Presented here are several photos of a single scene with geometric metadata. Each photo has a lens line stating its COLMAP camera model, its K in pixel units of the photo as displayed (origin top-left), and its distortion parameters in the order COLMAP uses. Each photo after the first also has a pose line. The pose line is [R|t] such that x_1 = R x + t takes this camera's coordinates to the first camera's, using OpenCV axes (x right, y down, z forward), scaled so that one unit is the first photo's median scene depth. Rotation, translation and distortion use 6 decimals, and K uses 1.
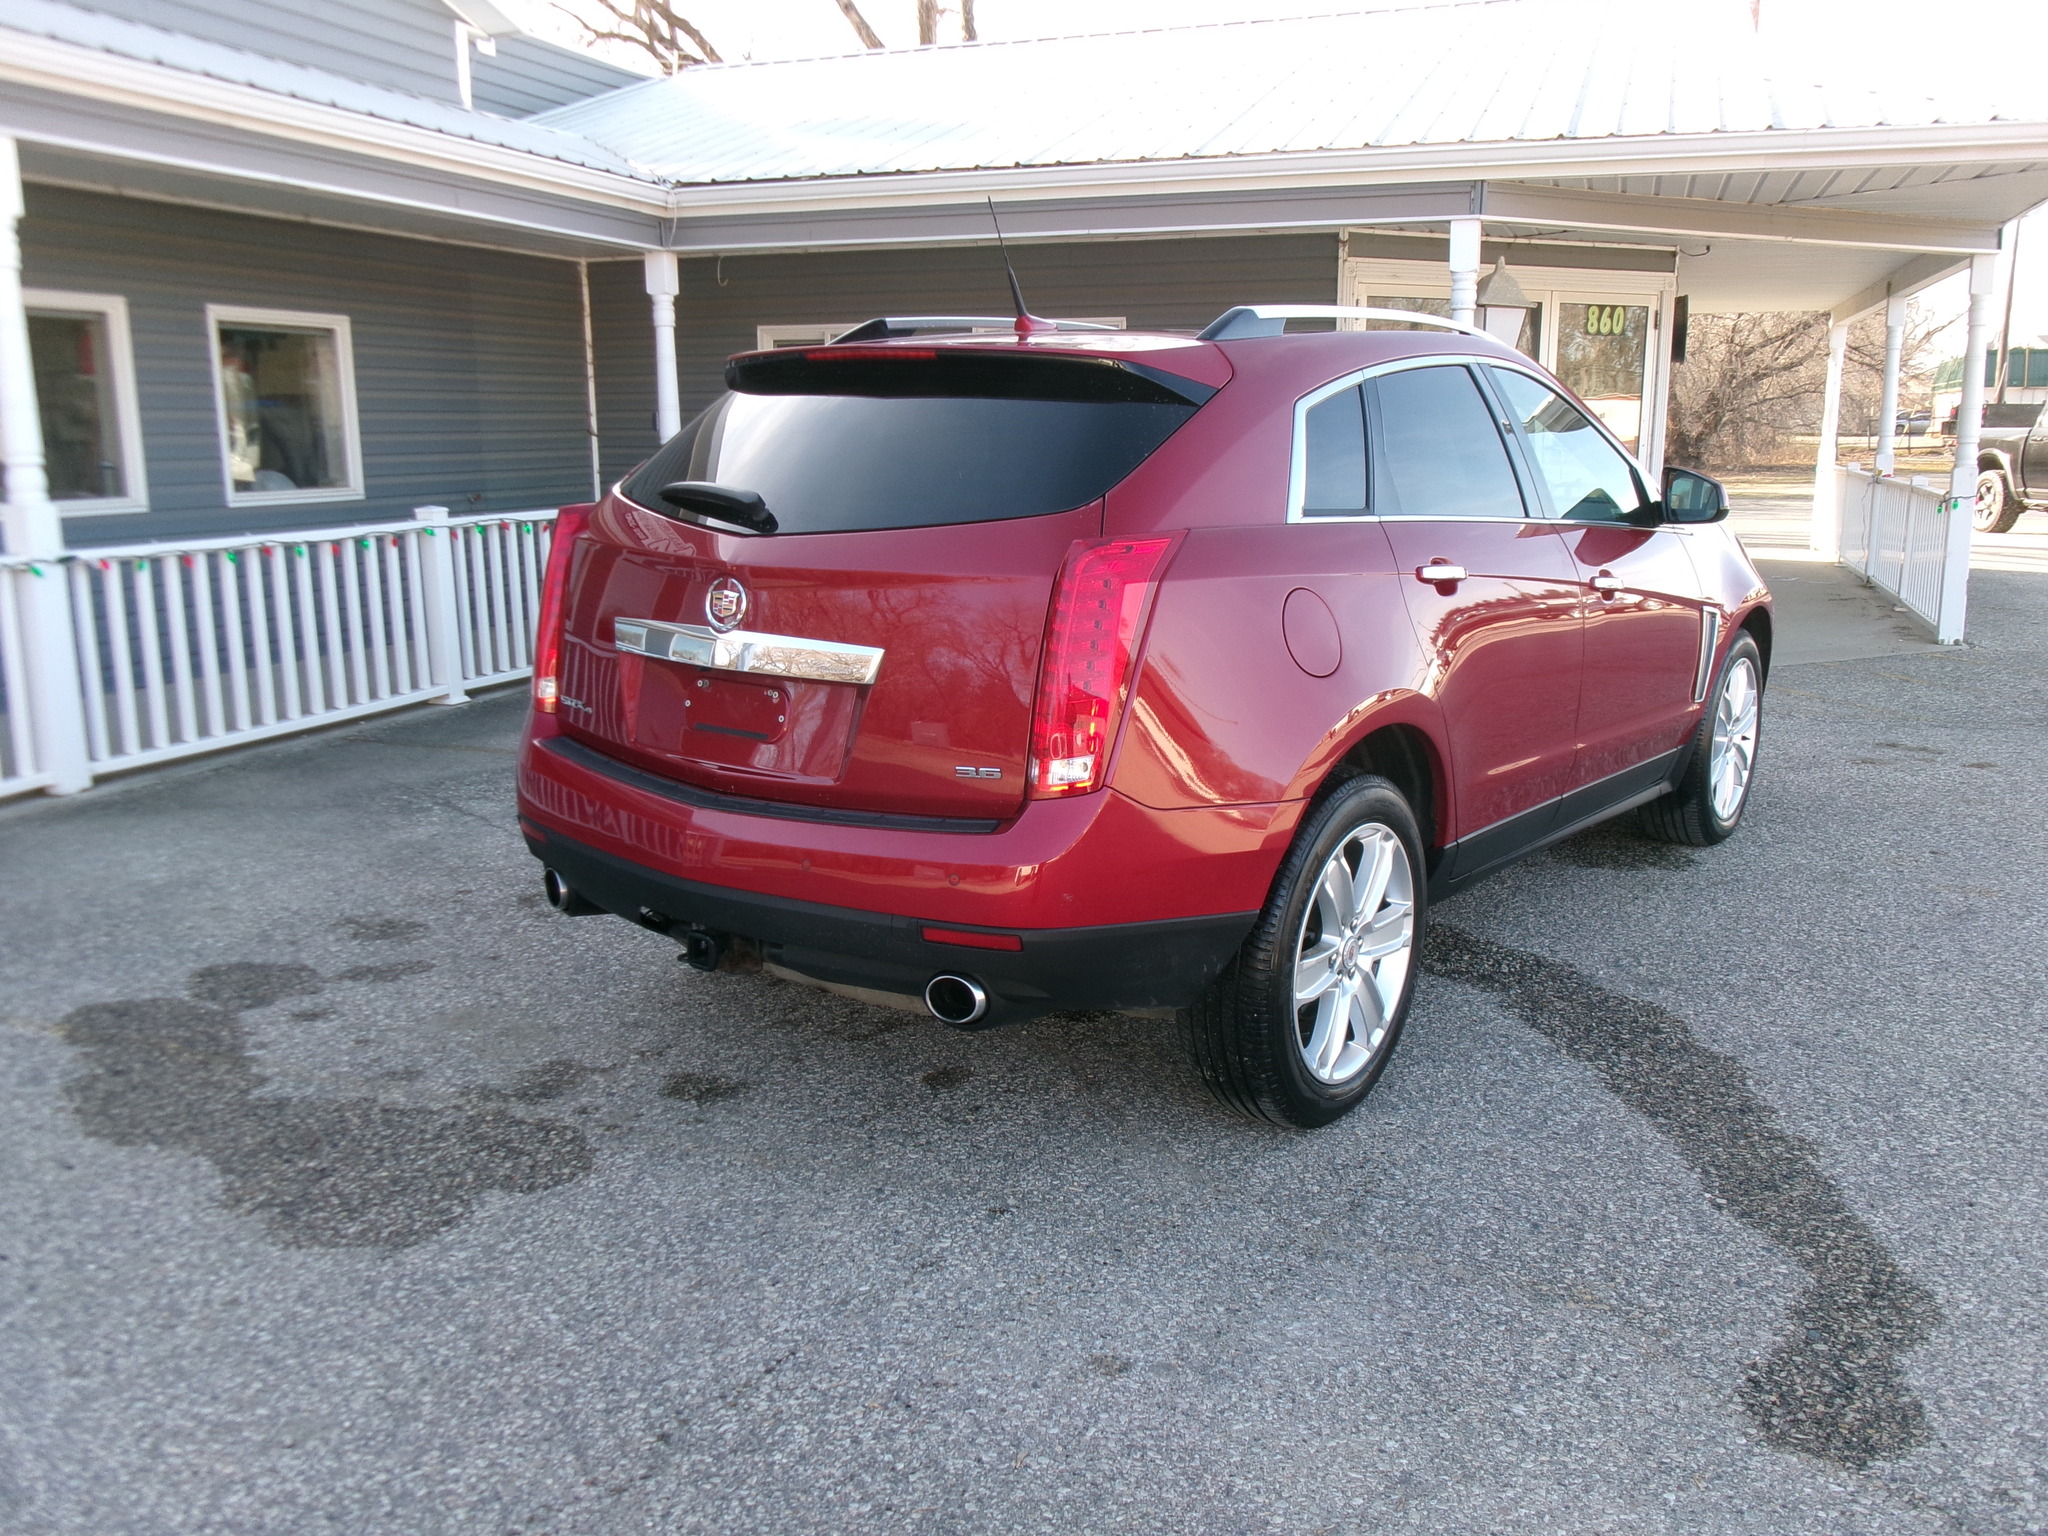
lens RADIAL K [[1672.6, 0, 1031.7], [0, 1672.6, 771.1], [0, 0, 1]] dist [-0.012154, -0.001532]
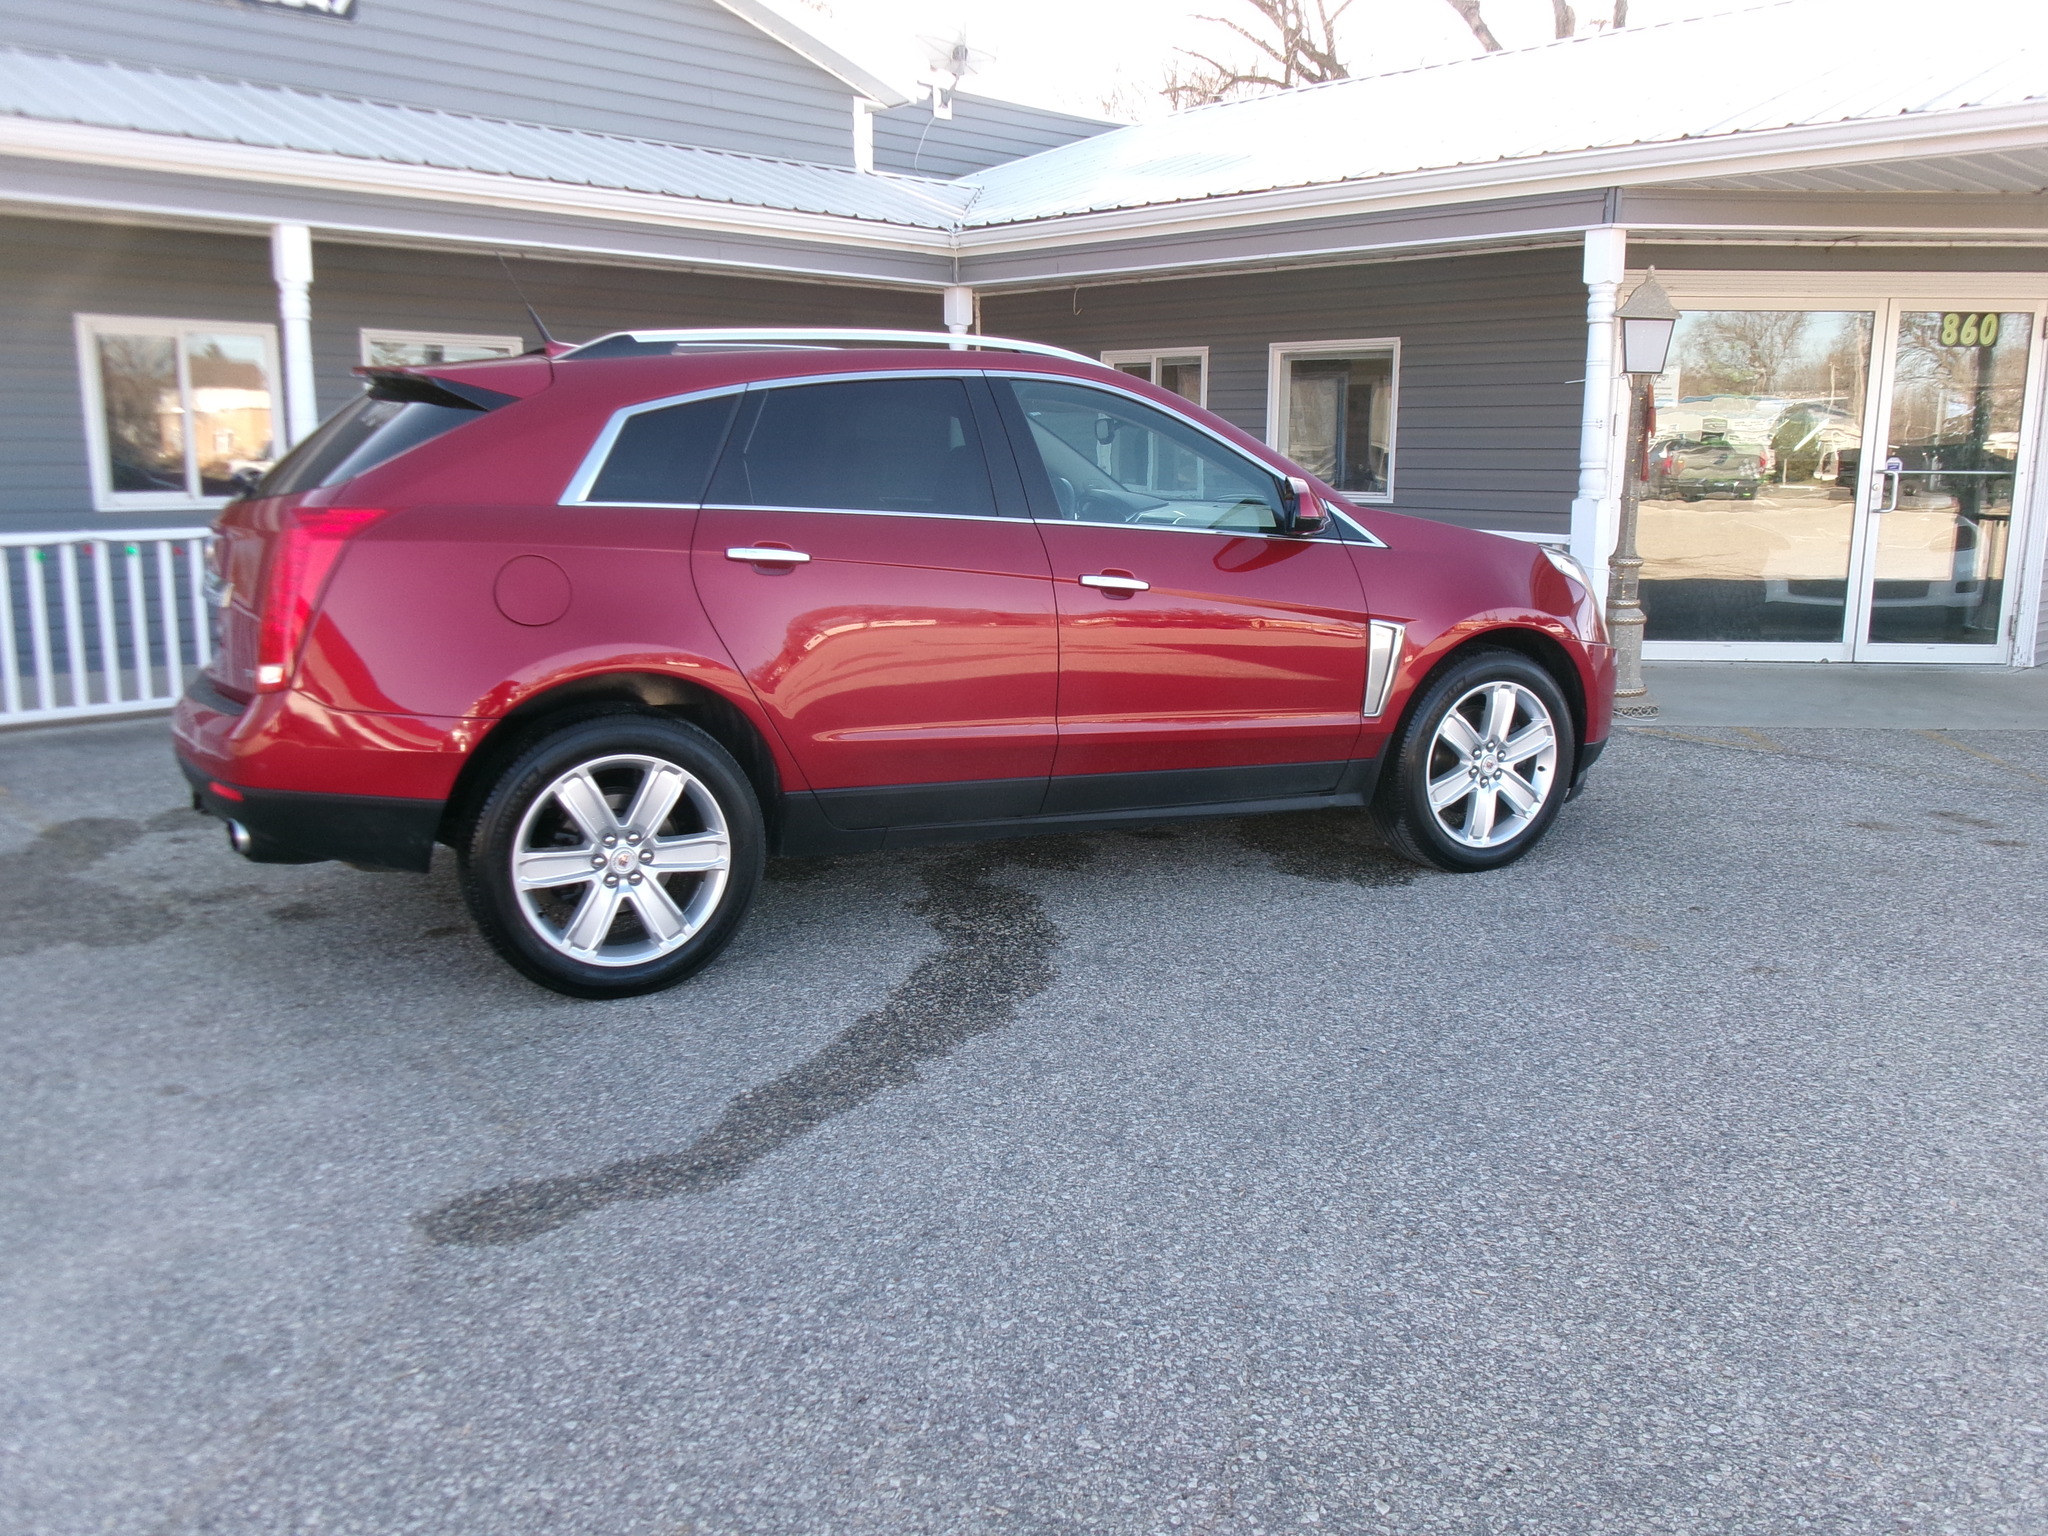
lens RADIAL K [[1672.6, 0, 1031.7], [0, 1672.6, 771.1], [0, 0, 1]] dist [-0.012154, -0.001532]
pose [[0.895898, 0.092798, -0.434460, 0.872075], [-0.098758, 0.995072, 0.008891, 0.002609], [0.433144, 0.034941, 0.900647, 0.026049]]
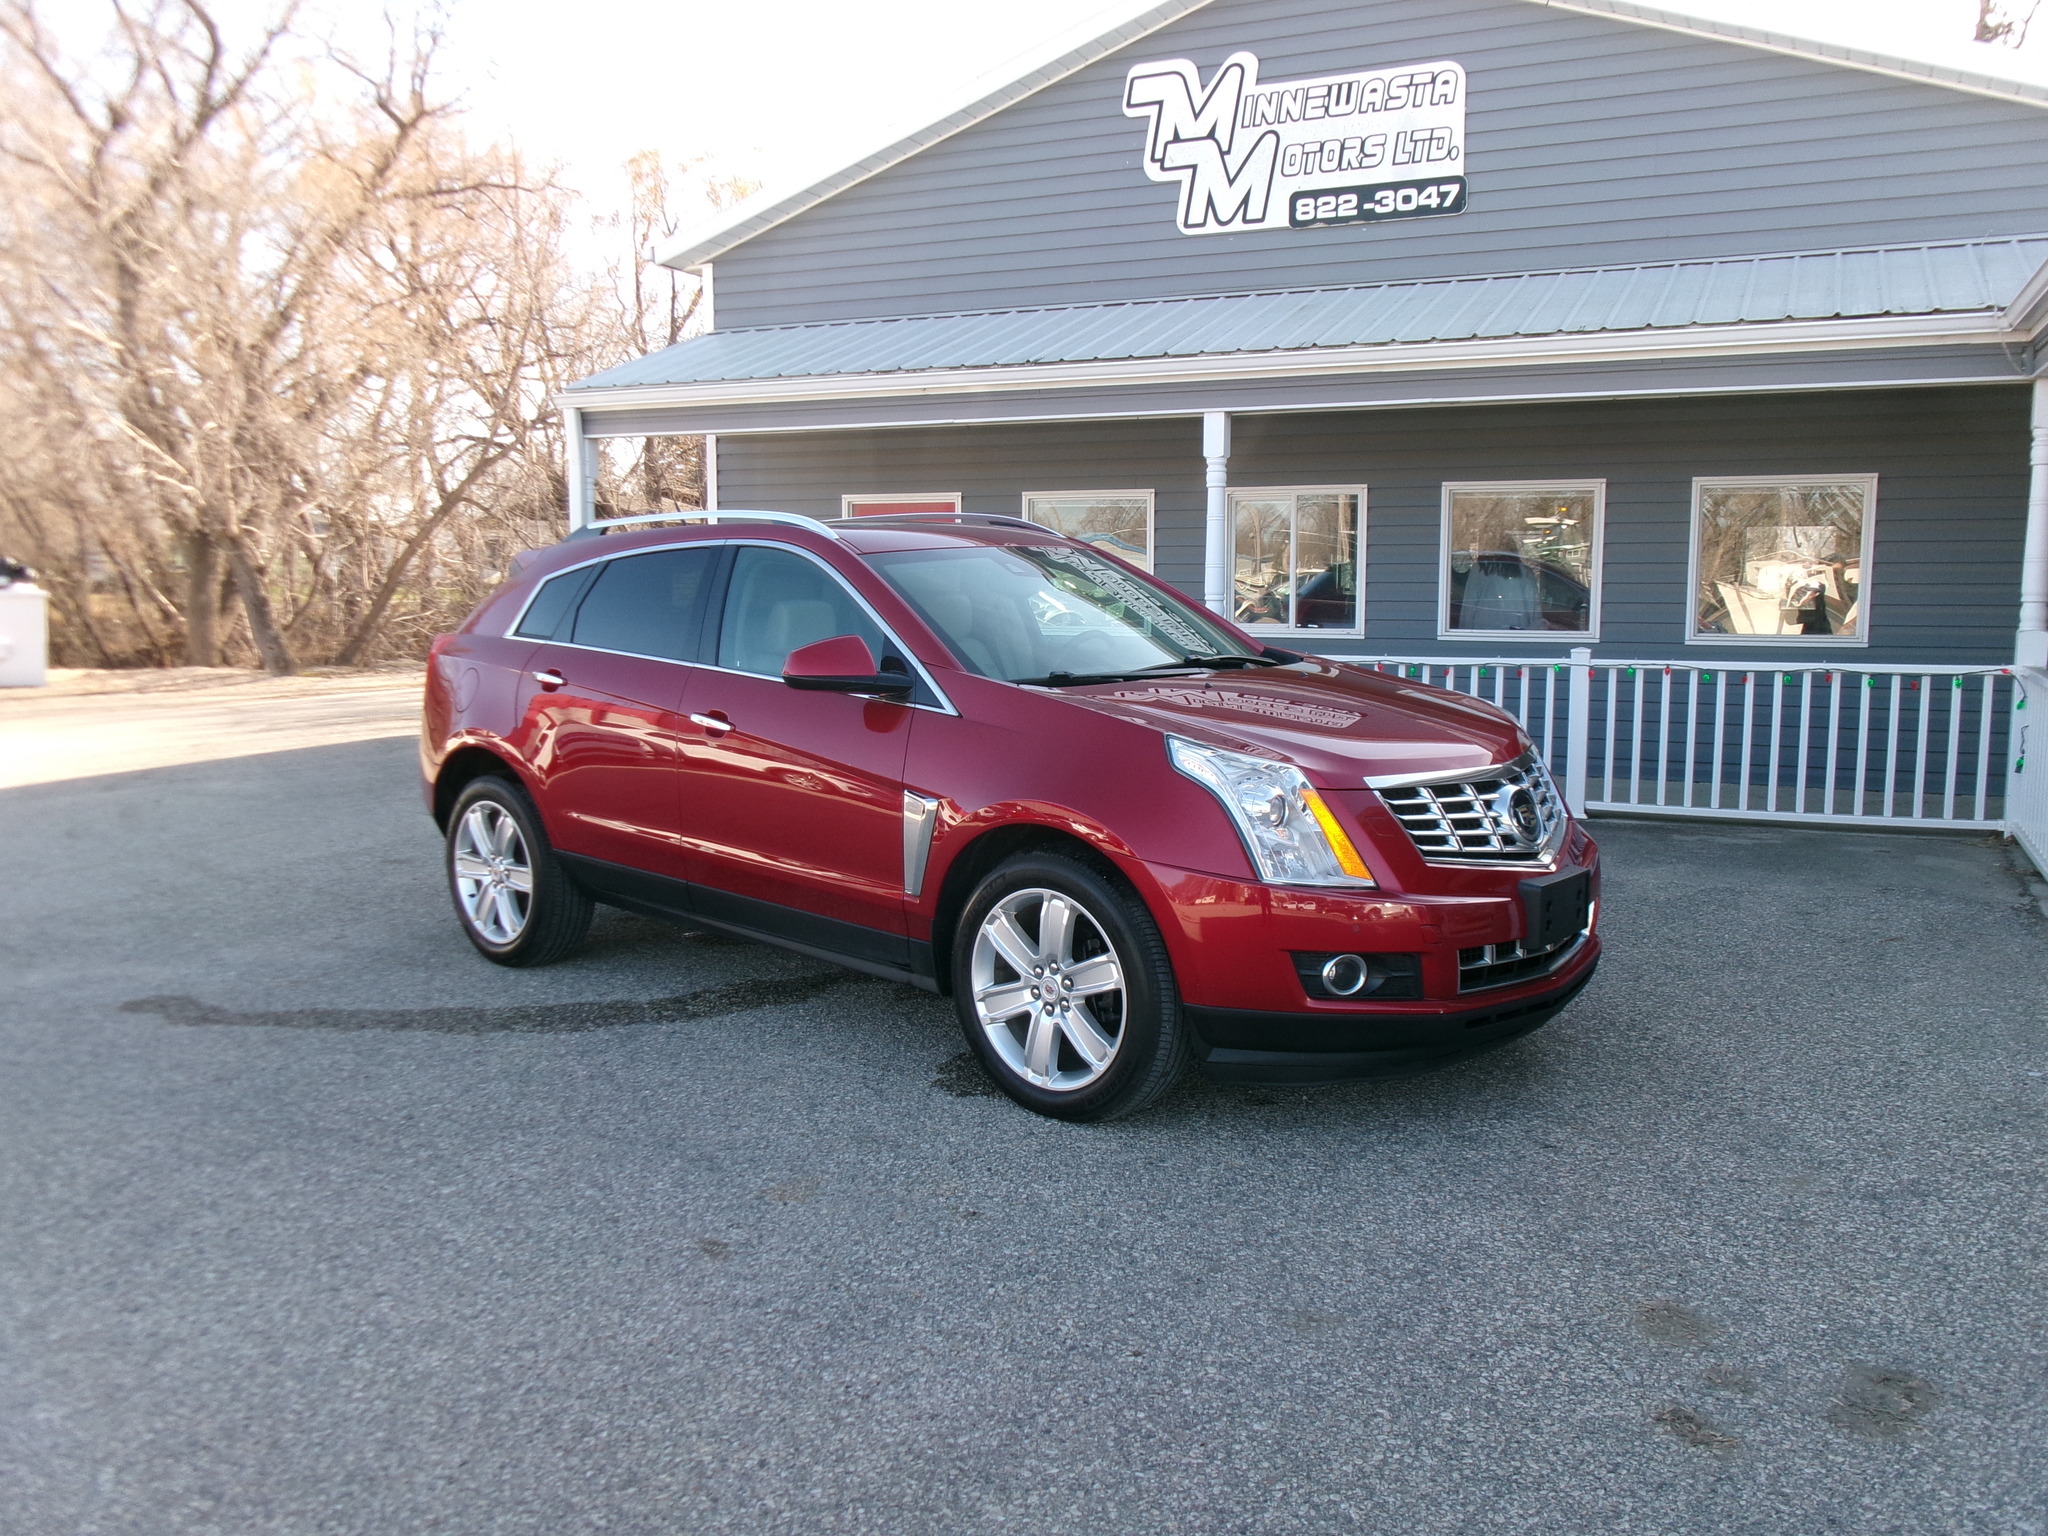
lens RADIAL K [[1672.6, 0, 1031.7], [0, 1672.6, 771.1], [0, 0, 1]] dist [-0.012154, -0.001532]
pose [[-0.078934, 0.123708, -0.989174, 1.728542], [-0.203268, 0.969426, 0.137459, -0.329266], [0.975936, 0.211917, -0.051375, 1.462864]]
